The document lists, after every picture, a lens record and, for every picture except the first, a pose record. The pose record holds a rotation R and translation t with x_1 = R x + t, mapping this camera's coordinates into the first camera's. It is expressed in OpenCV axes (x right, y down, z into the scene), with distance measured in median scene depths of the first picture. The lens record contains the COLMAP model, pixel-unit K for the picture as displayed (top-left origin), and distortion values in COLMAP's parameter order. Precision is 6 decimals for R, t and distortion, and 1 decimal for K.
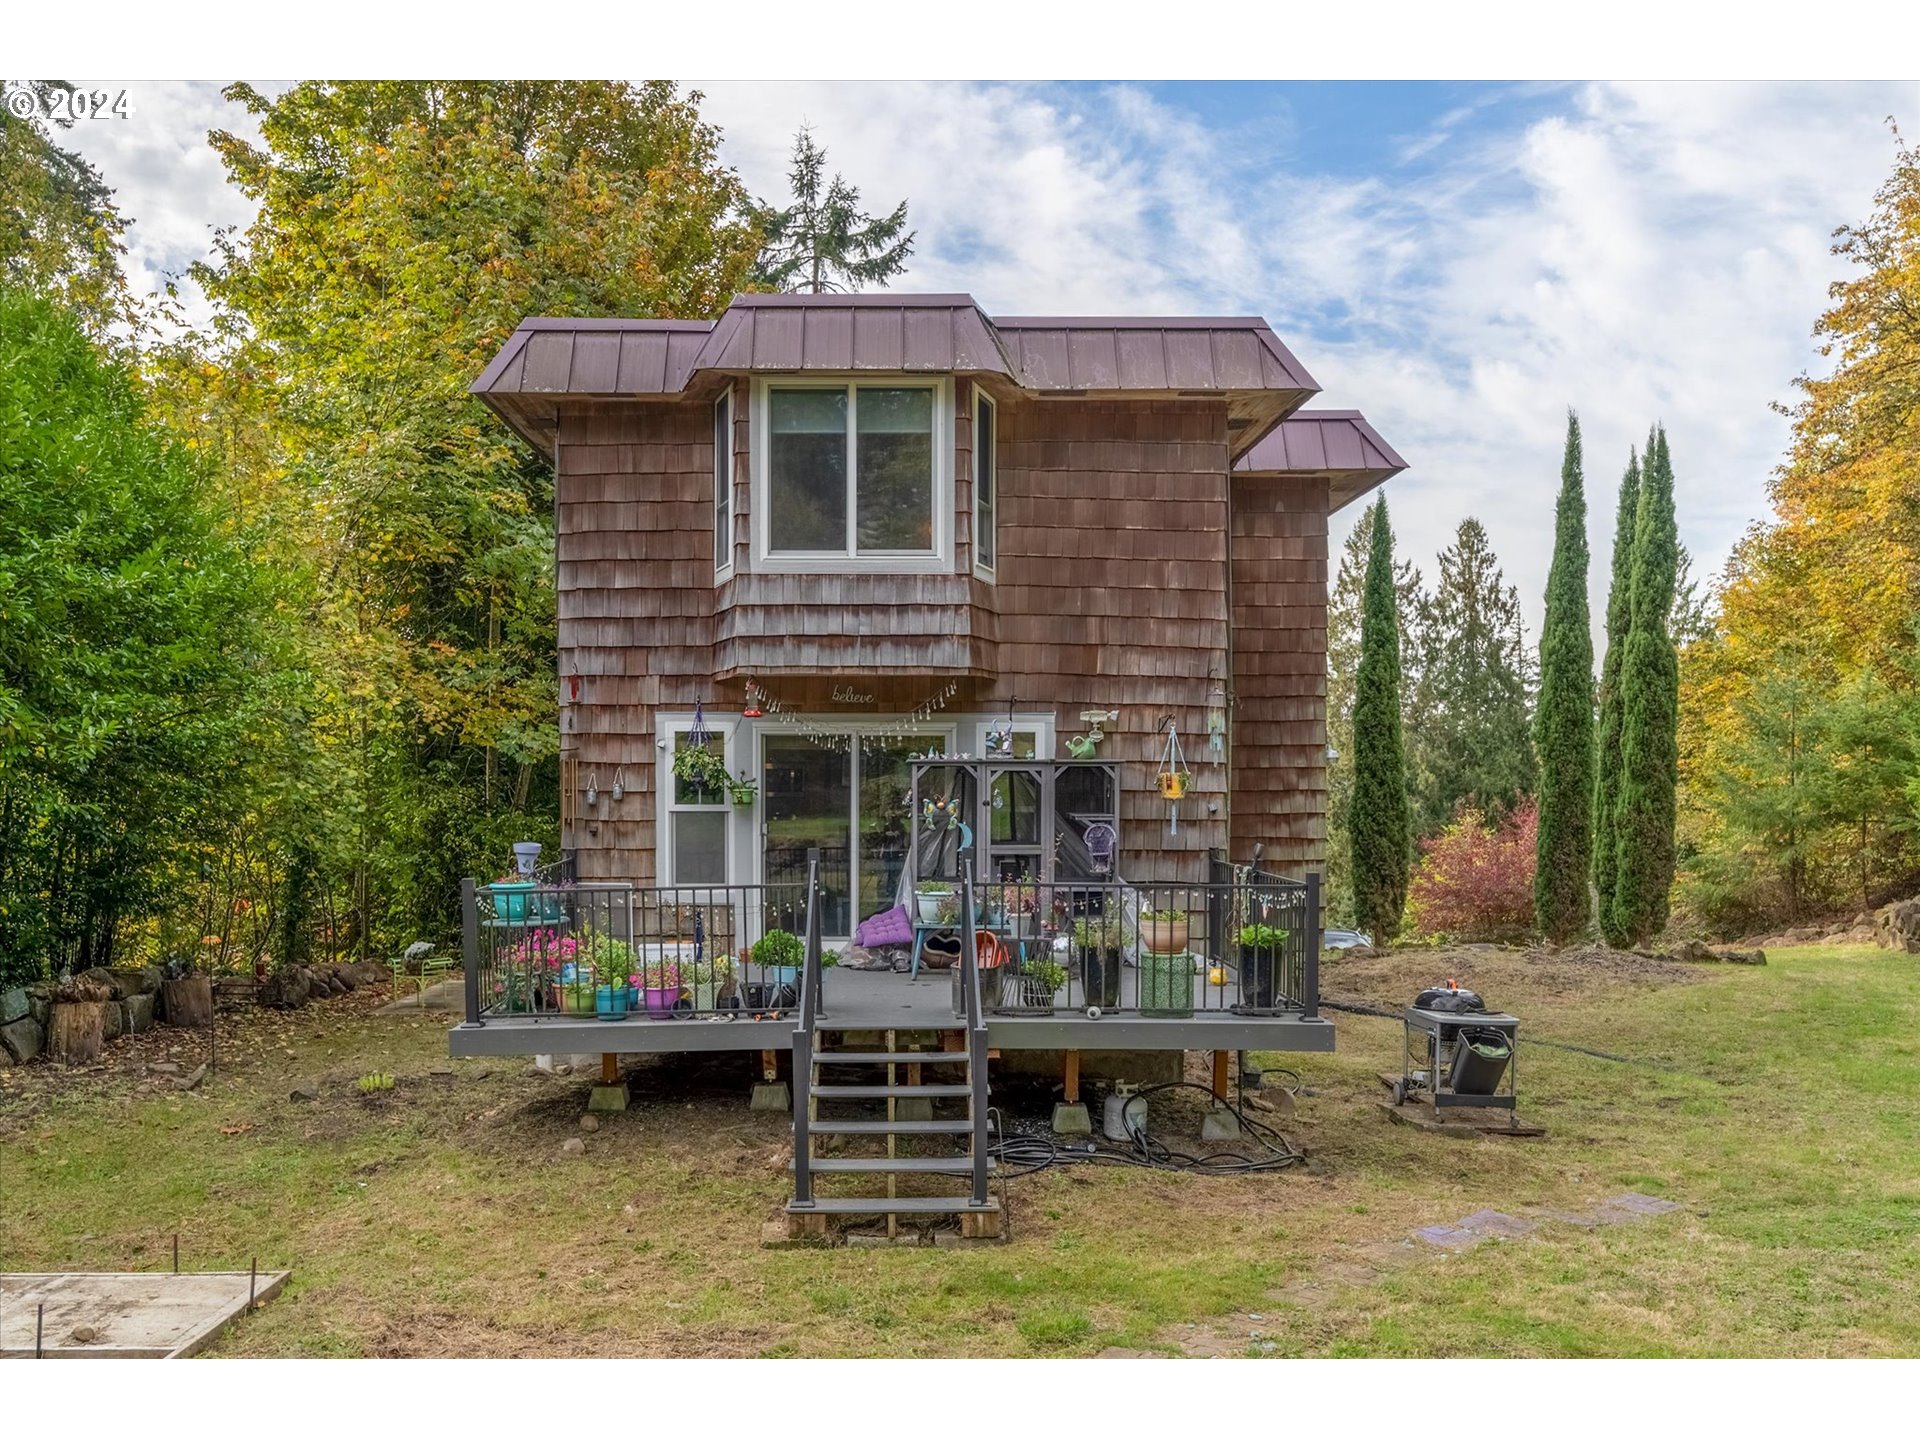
lens RADIAL K [[1628.0, 0, 915.9], [0, 1628.0, 838.1], [0, 0, 1]] dist [0.009567, 0.002479]
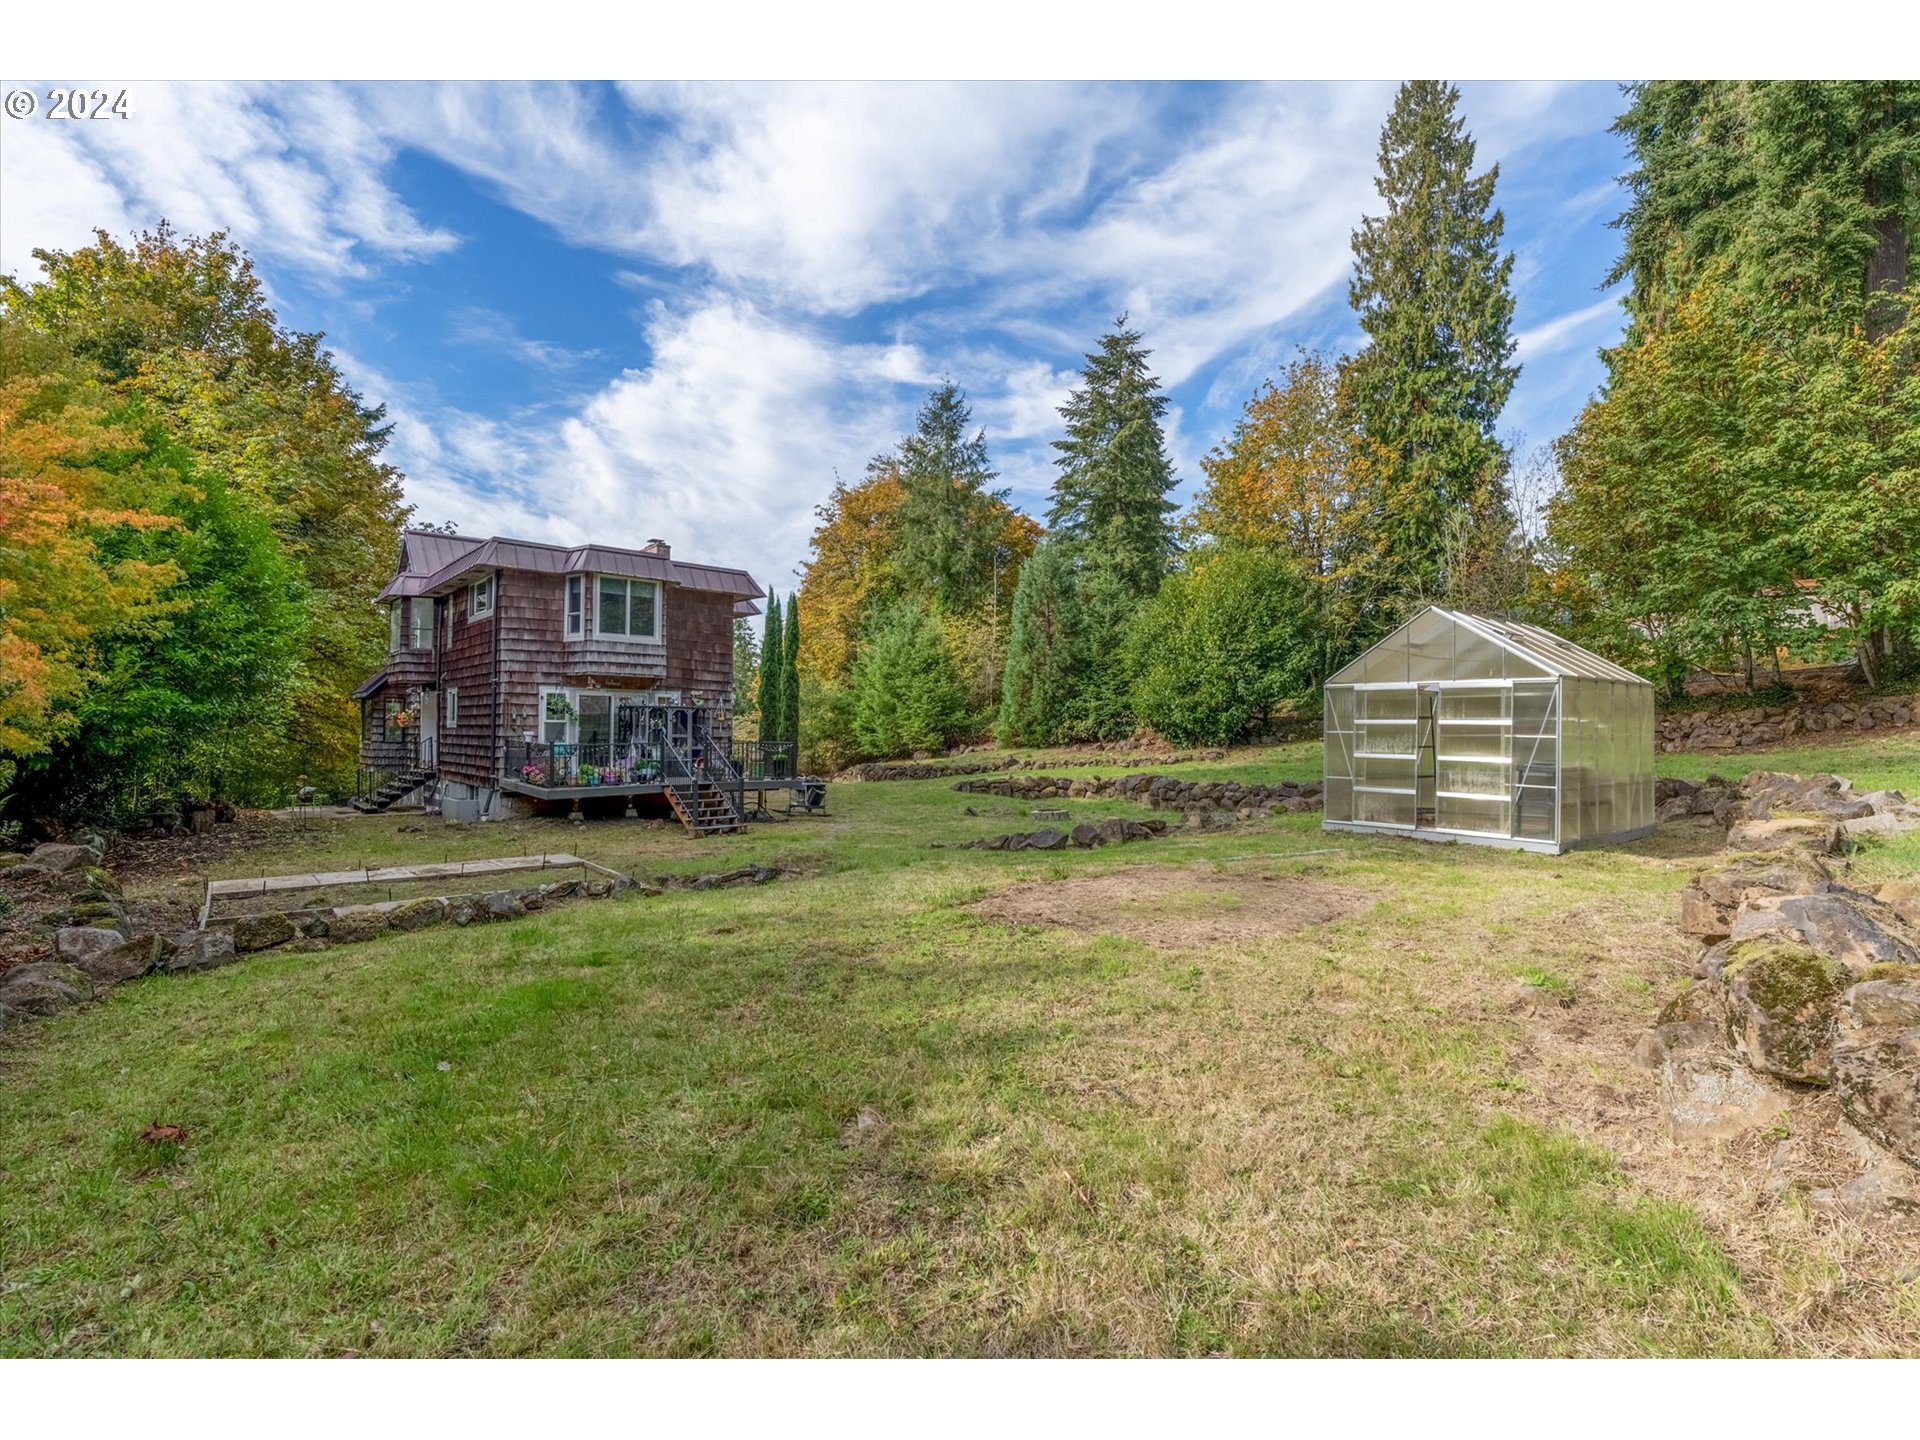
lens RADIAL K [[850.0, 0, 957.8], [0, 850.0, 702.0], [0, 0, 1]] dist [0.009293, 0.000405]
pose [[0.753736, 0.027216, 0.656614, -0.567051], [0.013660, 0.998277, -0.057058, 0.040527], [-0.657036, 0.051976, 0.752065, -0.528388]]
